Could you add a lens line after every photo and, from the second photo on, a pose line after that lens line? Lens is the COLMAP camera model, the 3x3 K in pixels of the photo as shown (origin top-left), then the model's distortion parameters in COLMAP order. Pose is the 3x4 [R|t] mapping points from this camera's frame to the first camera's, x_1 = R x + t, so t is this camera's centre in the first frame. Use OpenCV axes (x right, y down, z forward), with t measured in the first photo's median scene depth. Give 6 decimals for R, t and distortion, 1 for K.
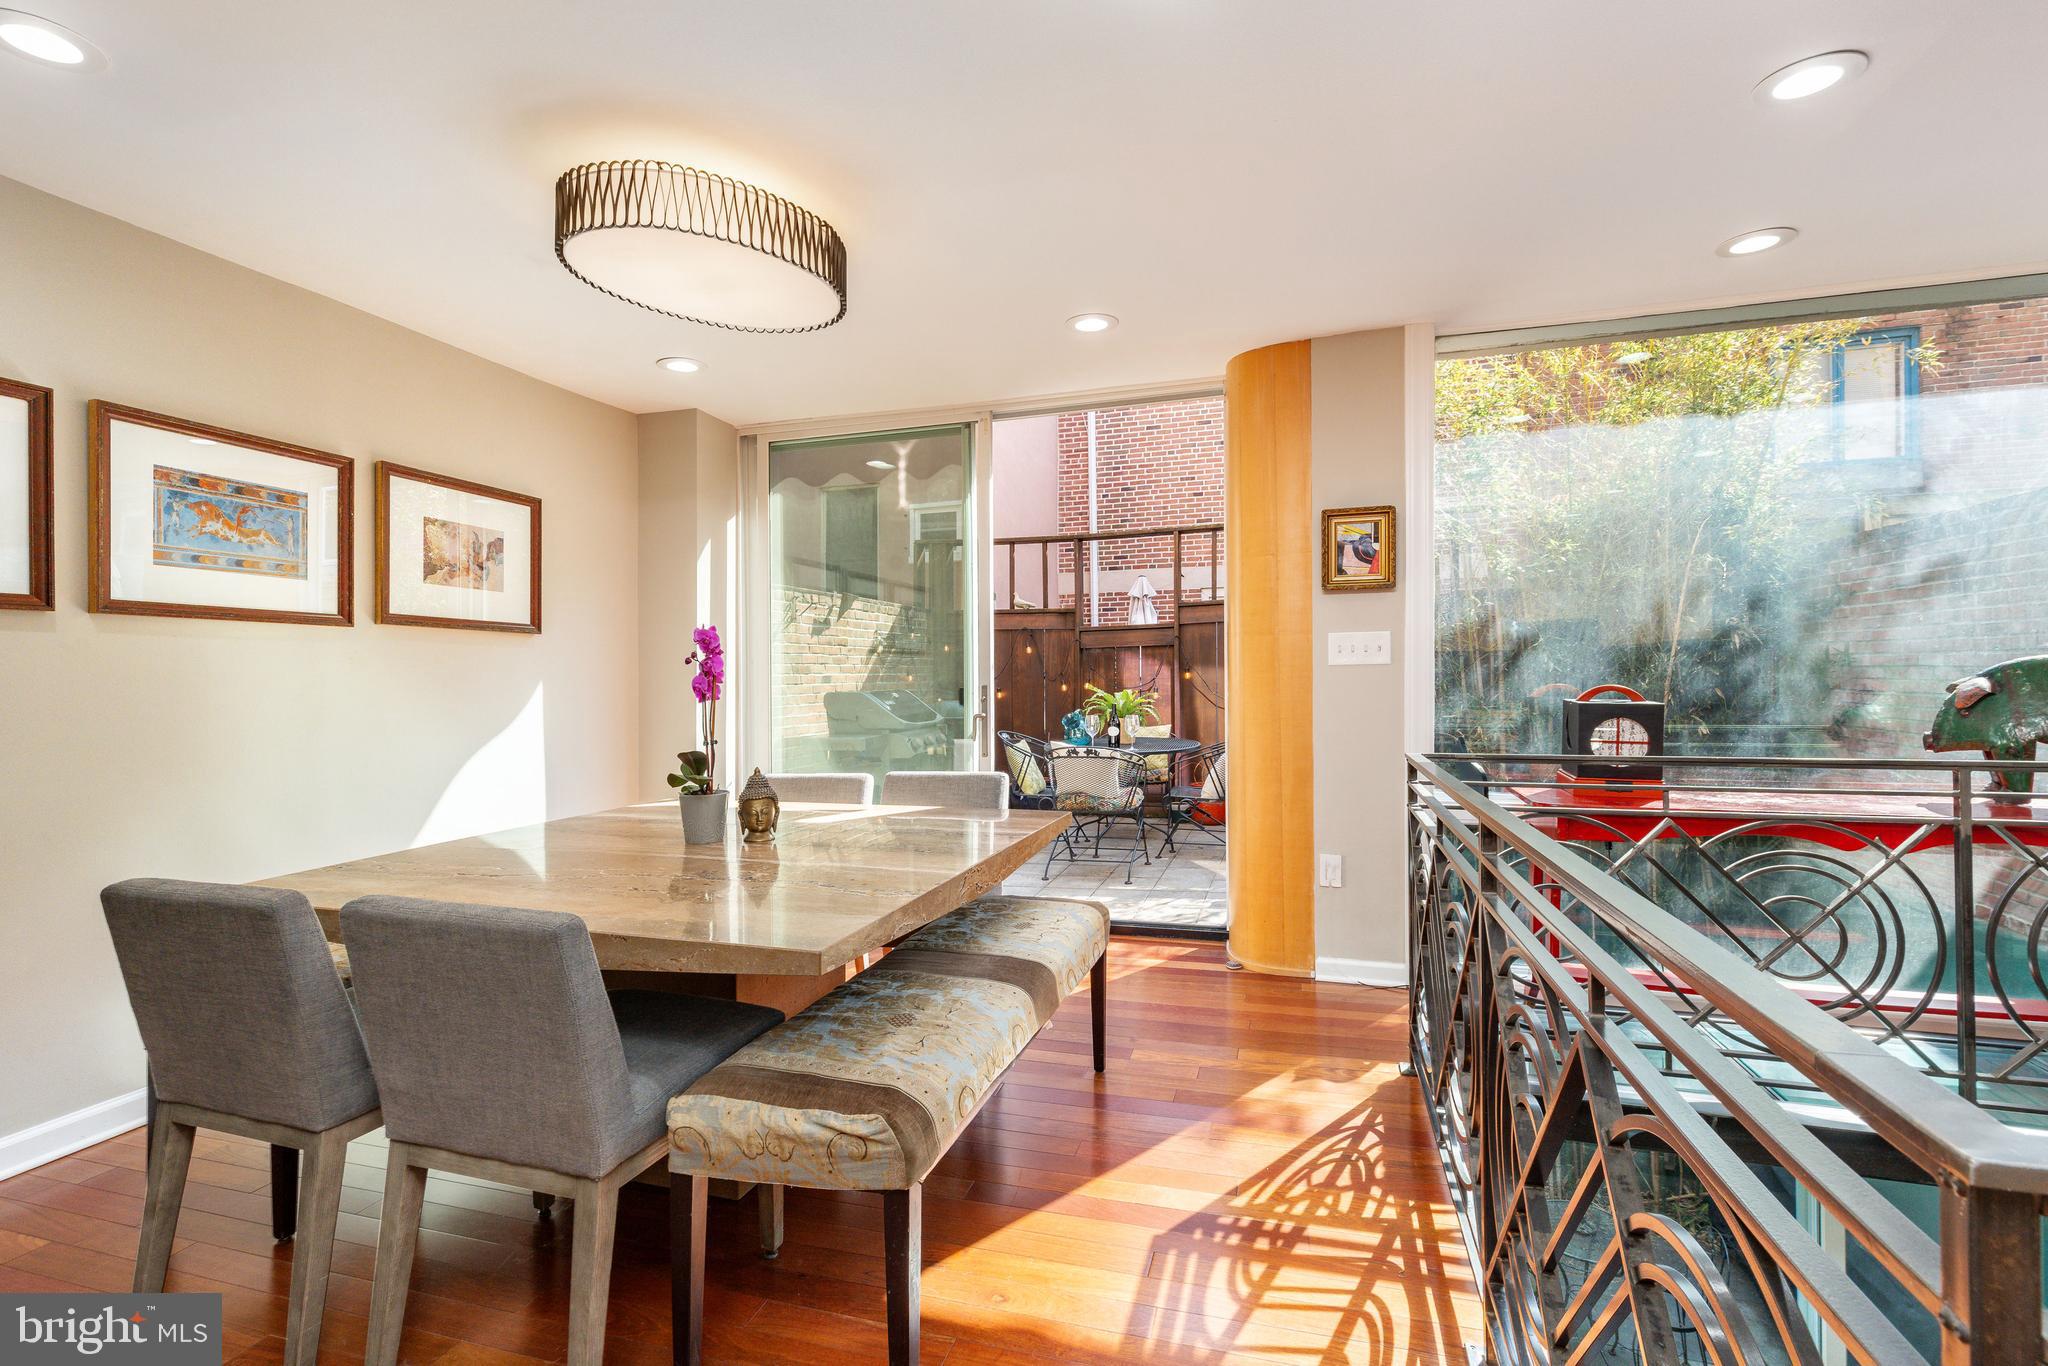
lens RADIAL K [[918.1, 0, 1012.0], [0, 918.1, 681.9], [0, 0, 1]] dist [0.005888, -0.000526]
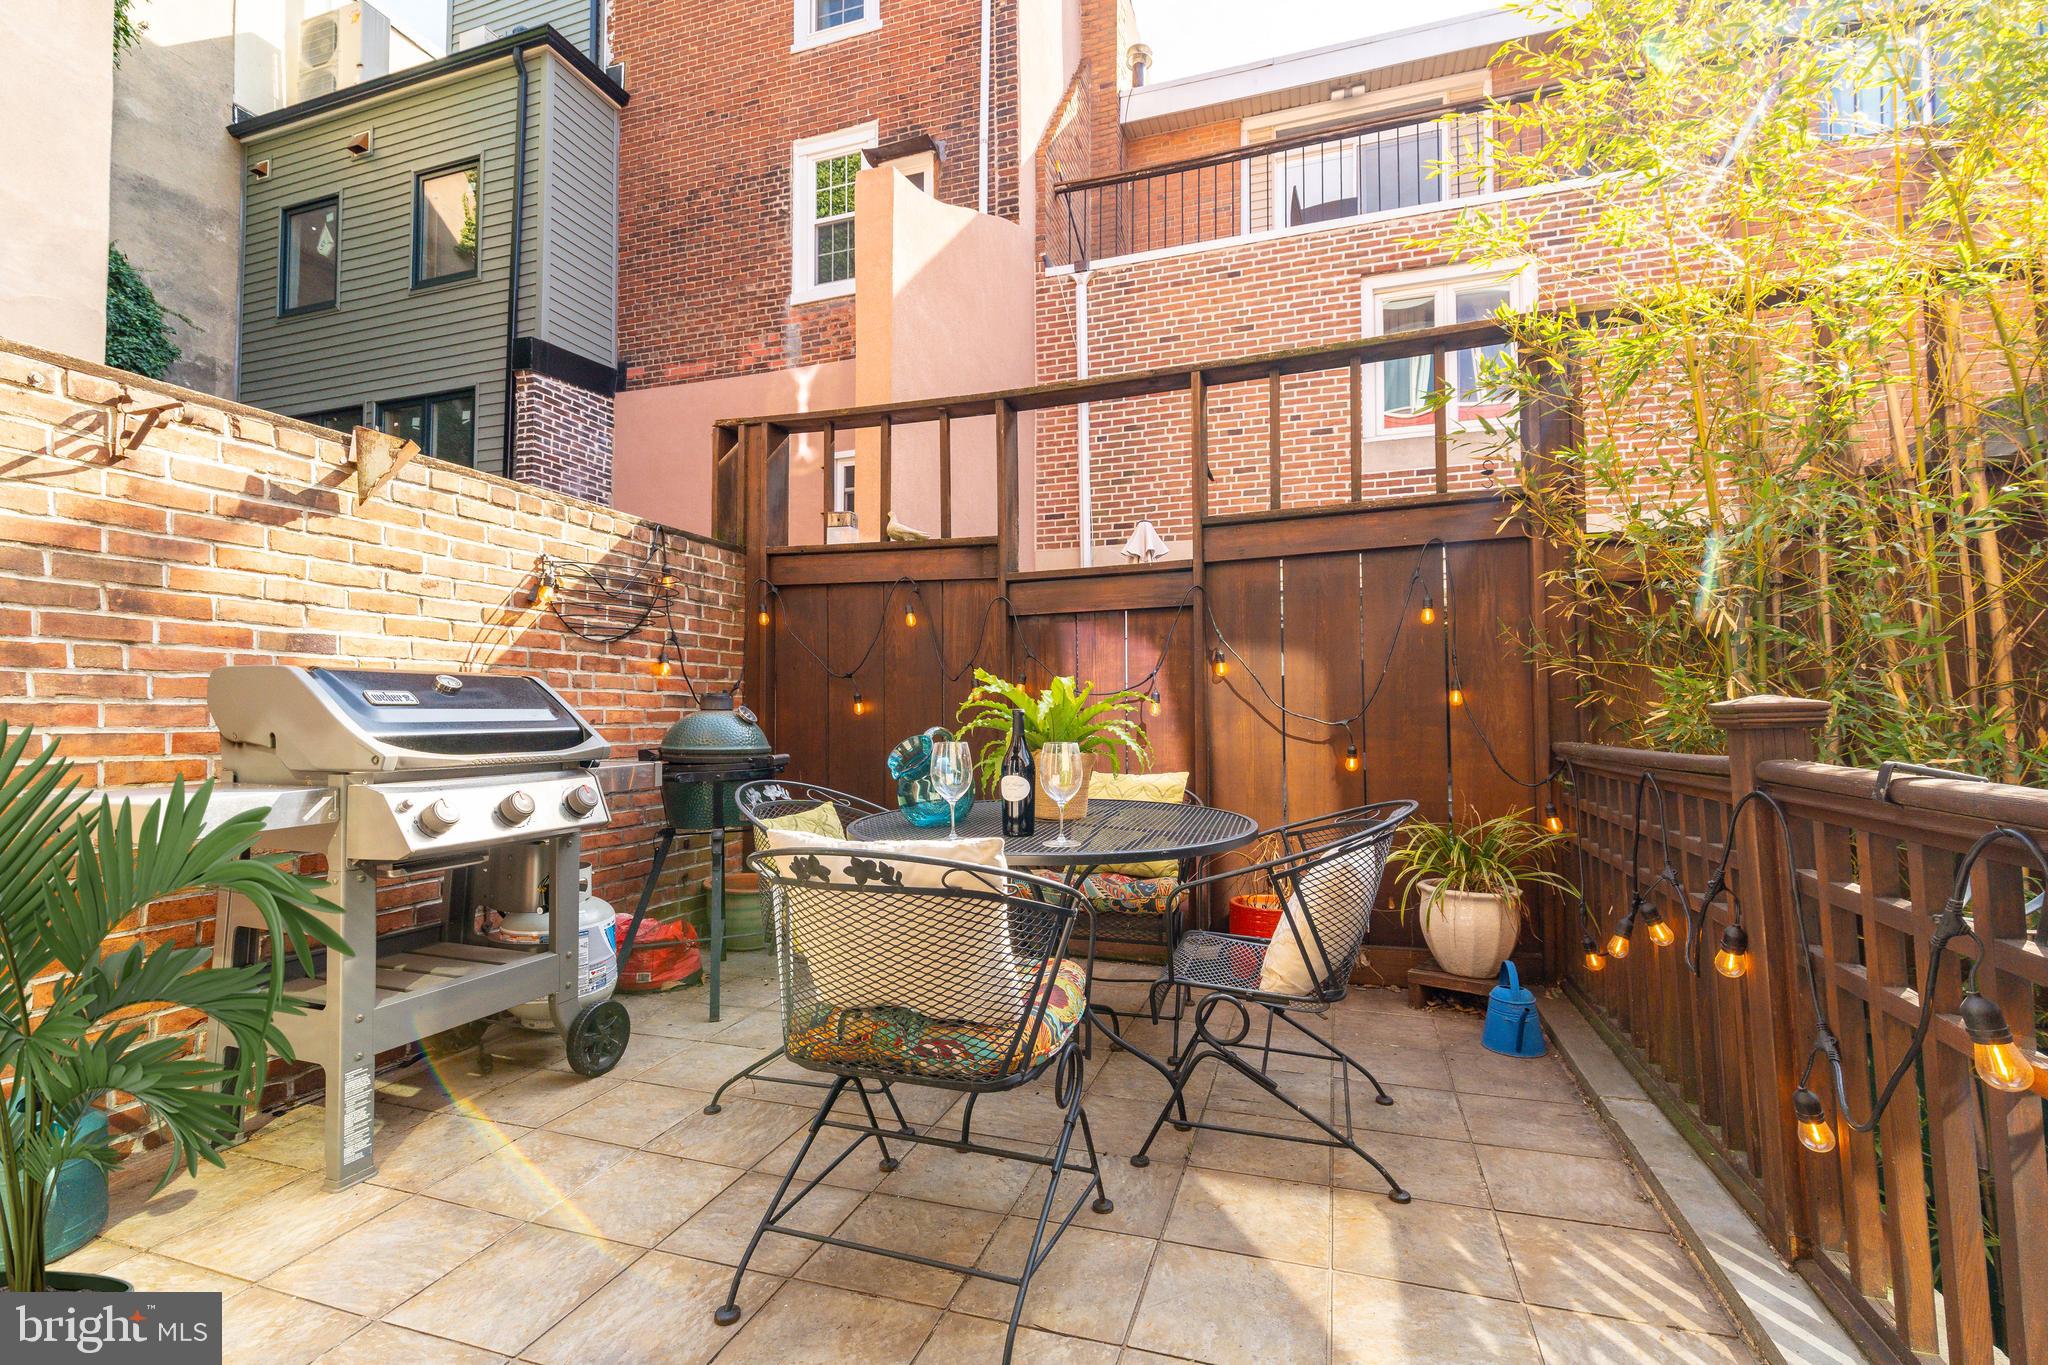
lens RADIAL K [[918.1, 0, 1026.7], [0, 918.1, 665.2], [0, 0, 1]] dist [0.005888, -0.000526]
pose [[0.999856, 0.011983, -0.012003, 0.095105], [-0.012684, 0.998109, -0.060140, 0.022456], [0.011260, 0.060284, 0.998118, 0.517510]]
